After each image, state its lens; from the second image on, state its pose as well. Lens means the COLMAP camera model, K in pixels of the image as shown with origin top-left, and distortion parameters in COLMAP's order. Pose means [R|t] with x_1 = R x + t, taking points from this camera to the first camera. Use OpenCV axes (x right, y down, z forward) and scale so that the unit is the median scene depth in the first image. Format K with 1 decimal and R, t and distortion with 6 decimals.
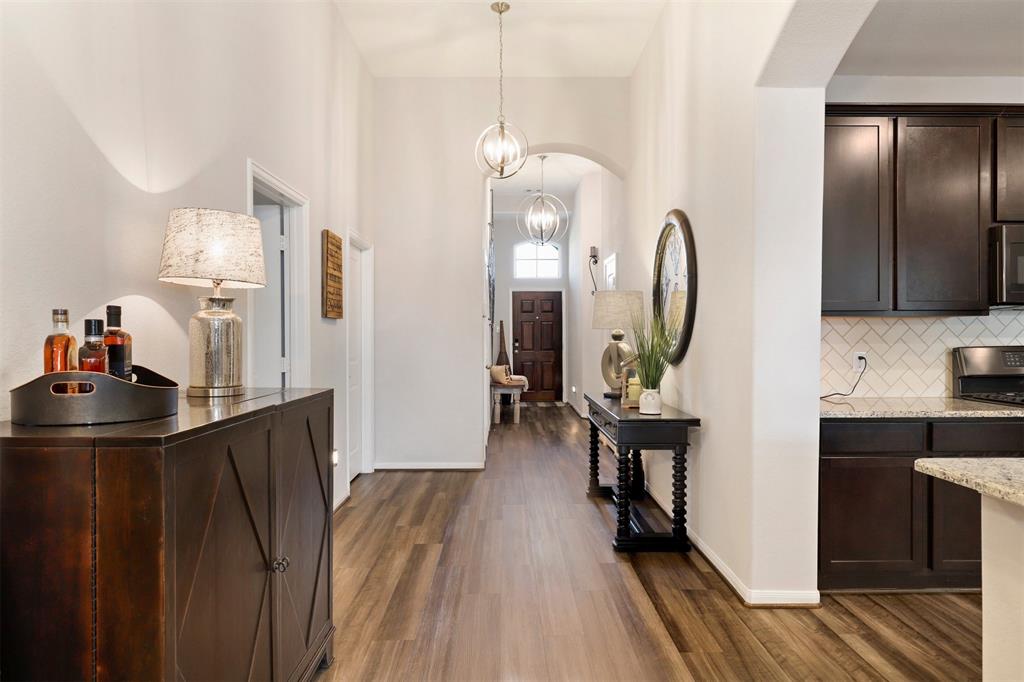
lens RADIAL K [[639.3, 0, 514.2], [0, 639.3, 338.1], [0, 0, 1]] dist [-0.028932, 0.000038]
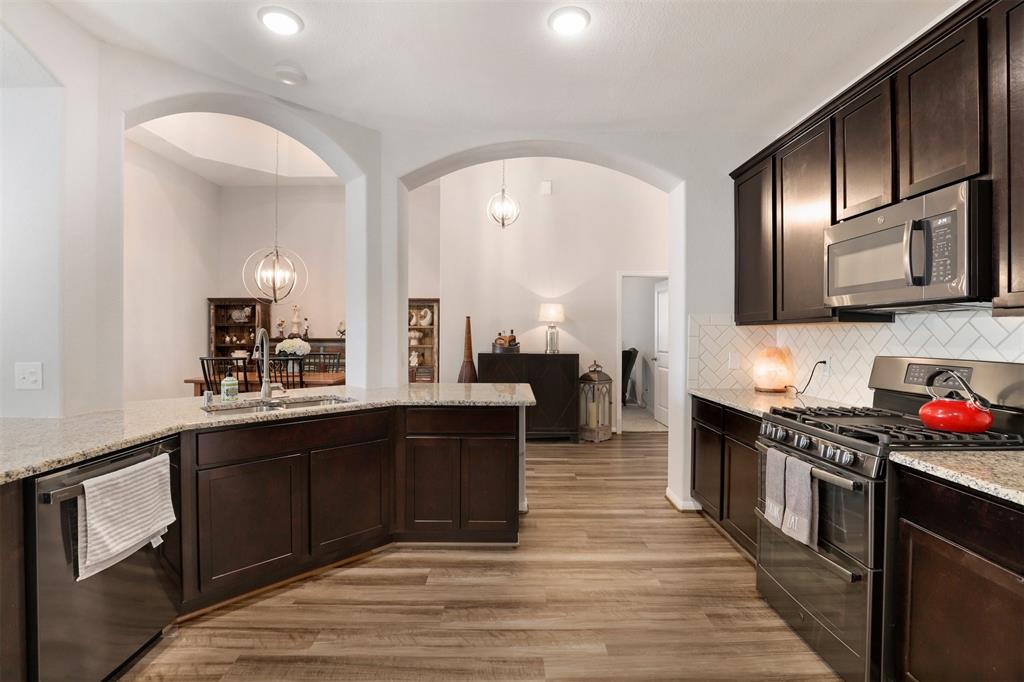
lens RADIAL K [[469.9, 0, 515.0], [0, 469.9, 337.0], [0, 0, 1]] dist [-0.037676, 0.007874]
pose [[-0.007333, 0.010541, -0.999918, 1.592387], [-0.009131, 0.999902, 0.010608, -0.018273], [0.999931, 0.009208, -0.007236, 0.568383]]
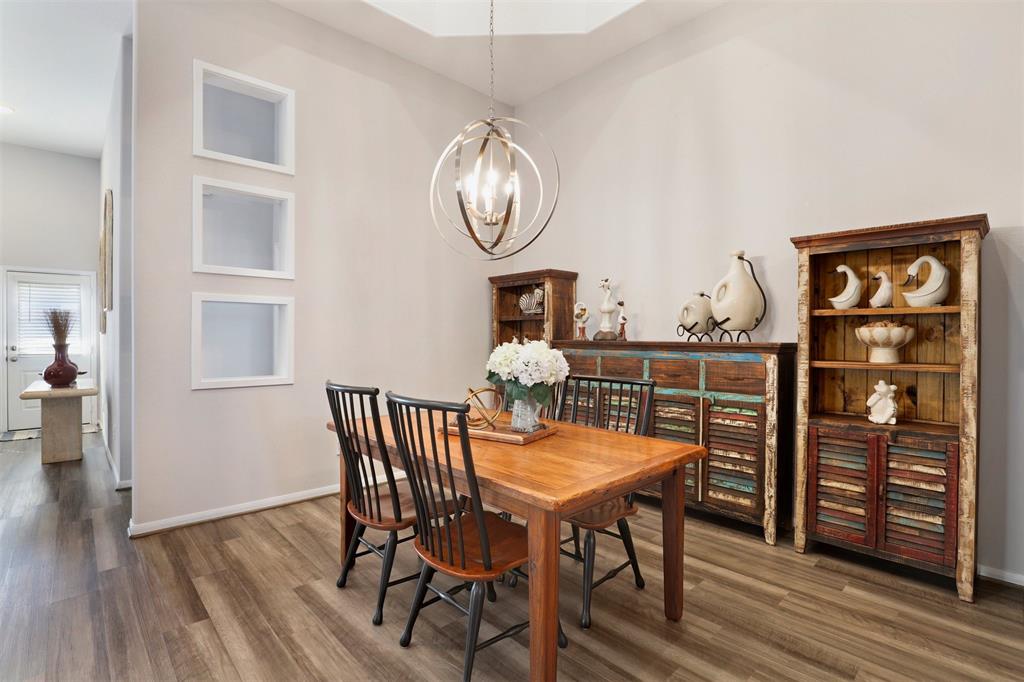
lens RADIAL K [[483.8, 0, 517.6], [0, 483.8, 337.5], [0, 0, 1]] dist [-0.025589, 0.001035]
pose [[-0.739711, 0.004098, -0.672912, 0.257606], [-0.005083, 0.999919, 0.011677, 0.000382], [0.672905, 0.012058, -0.739630, 0.226105]]
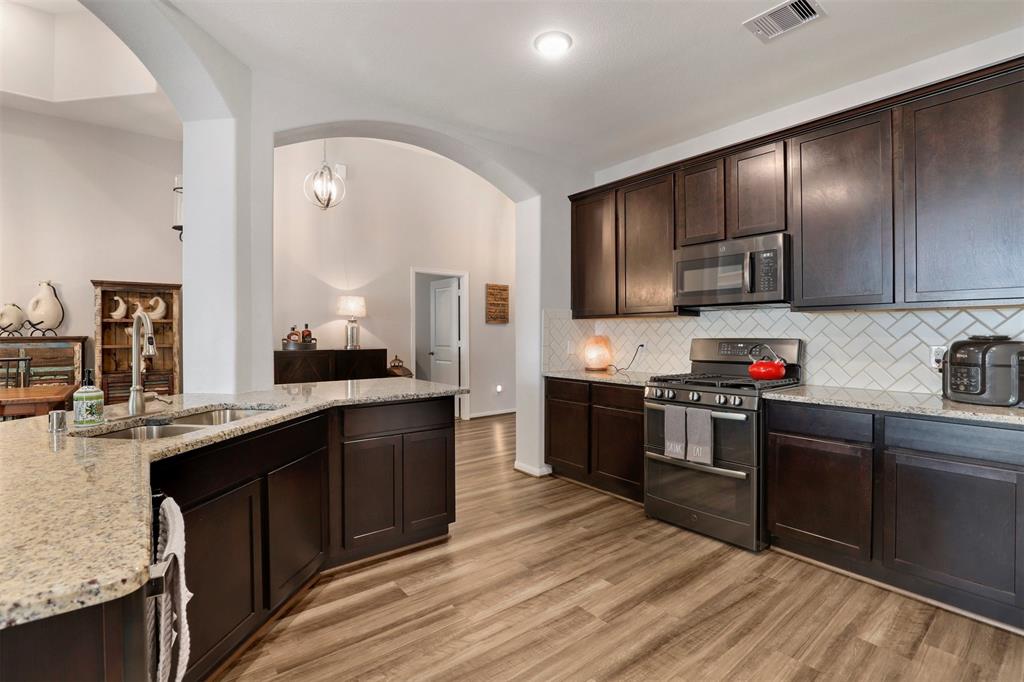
lens RADIAL K [[473.1, 0, 513.9], [0, 473.1, 330.9], [0, 0, 1]] dist [-0.035373, 0.007296]
pose [[0.606639, -0.002374, -0.794974, 1.484750], [-0.003419, 0.999979, -0.005595, 0.004857], [0.794970, 0.006112, 0.606618, 0.101744]]
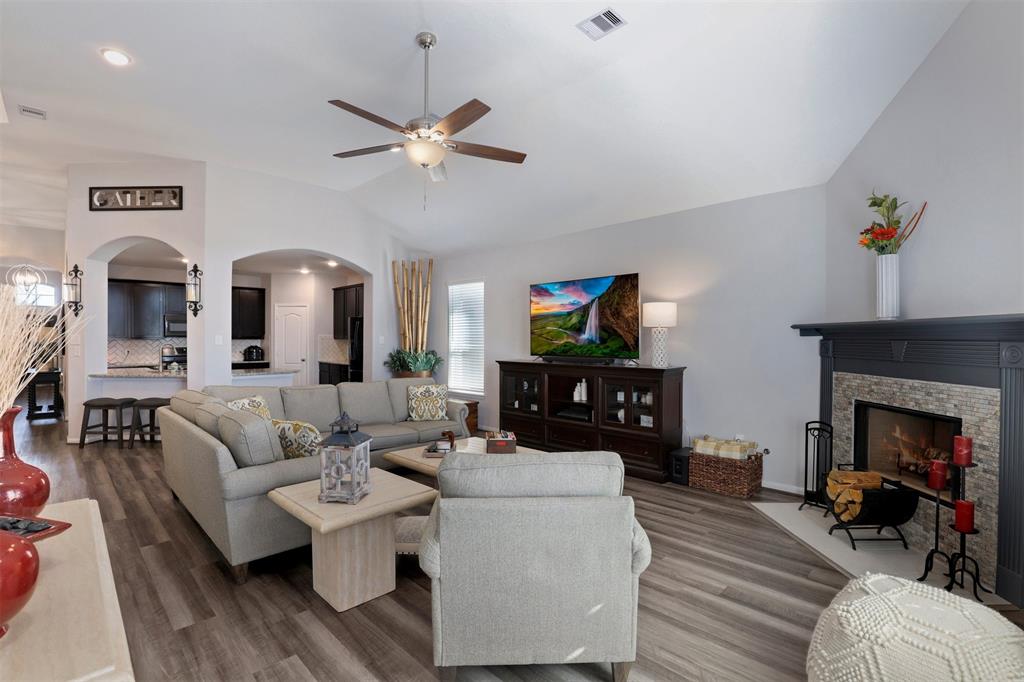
lens RADIAL K [[469.9, 0, 515.0], [0, 469.9, 337.0], [0, 0, 1]] dist [-0.037676, 0.007874]
pose [[0.716910, 0.003792, 0.697155, 0.390453], [0.001965, 0.999970, -0.007459, -0.025818], [-0.697163, 0.006717, 0.716881, -2.558879]]
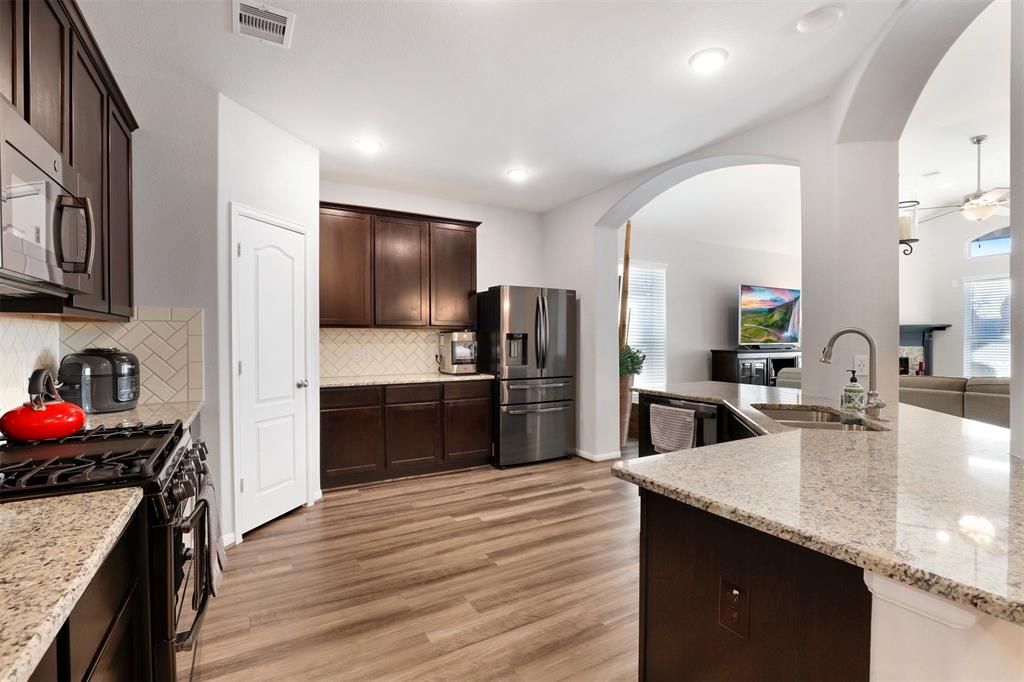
lens RADIAL K [[468.5, 0, 512.8], [0, 468.5, 346.2], [0, 0, 1]] dist [-0.022282, 0.000228]
pose [[-0.485967, -0.012429, 0.873889, 0.348034], [0.006864, 0.999814, 0.018038, -0.008098], [-0.873950, 0.014764, -0.485791, 0.897751]]
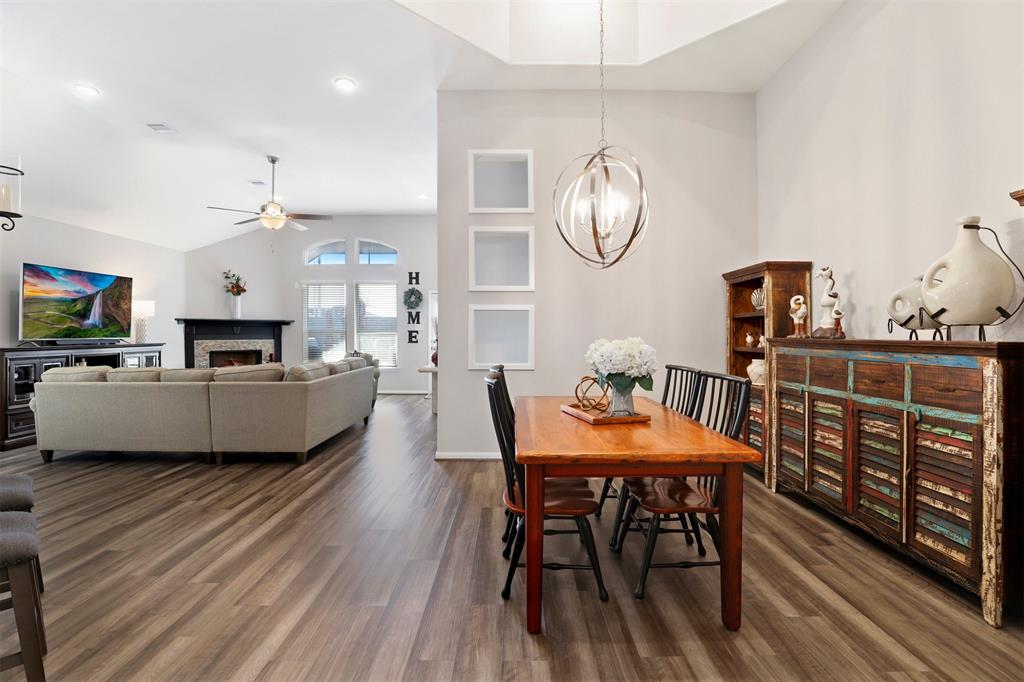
lens RADIAL K [[473.1, 0, 513.9], [0, 473.1, 330.9], [0, 0, 1]] dist [-0.035373, 0.007296]
pose [[-0.999899, 0.002699, 0.013947, -0.083773], [0.002730, 0.999994, 0.002225, 0.000769], [-0.013941, 0.002263, -0.999900, 0.518980]]
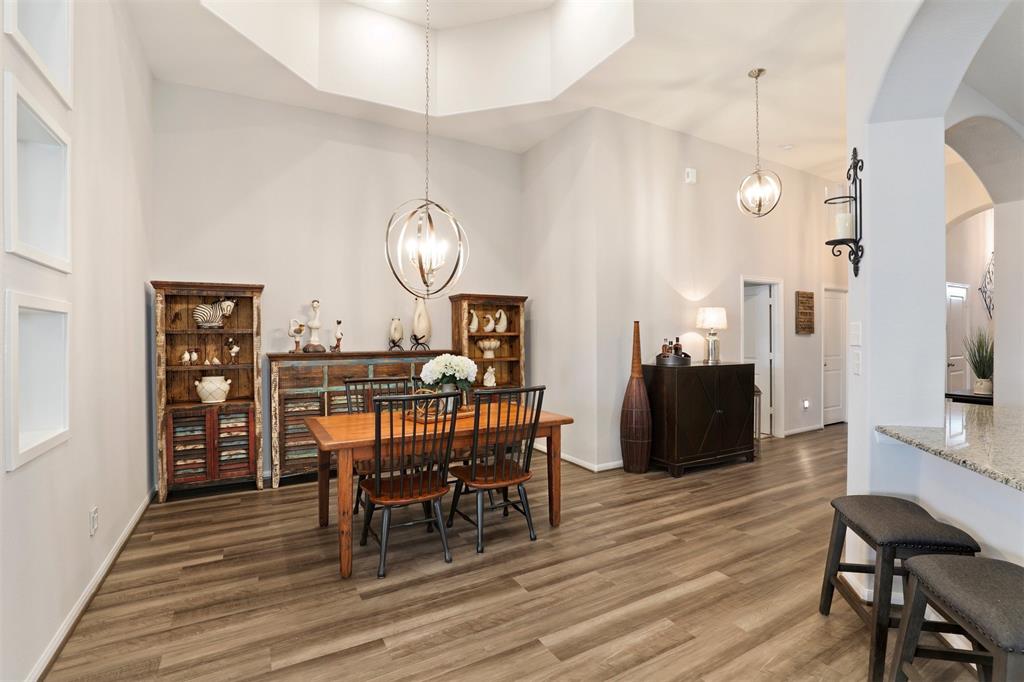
lens RADIAL K [[474.5, 0, 514.7], [0, 474.5, 337.3], [0, 0, 1]] dist [-0.031405, 0.000182]
pose [[0.480679, 0.001748, -0.876895, 0.827983], [-0.002246, 0.999997, 0.000762, -0.027835], [0.876894, 0.001603, 0.480681, -0.745791]]
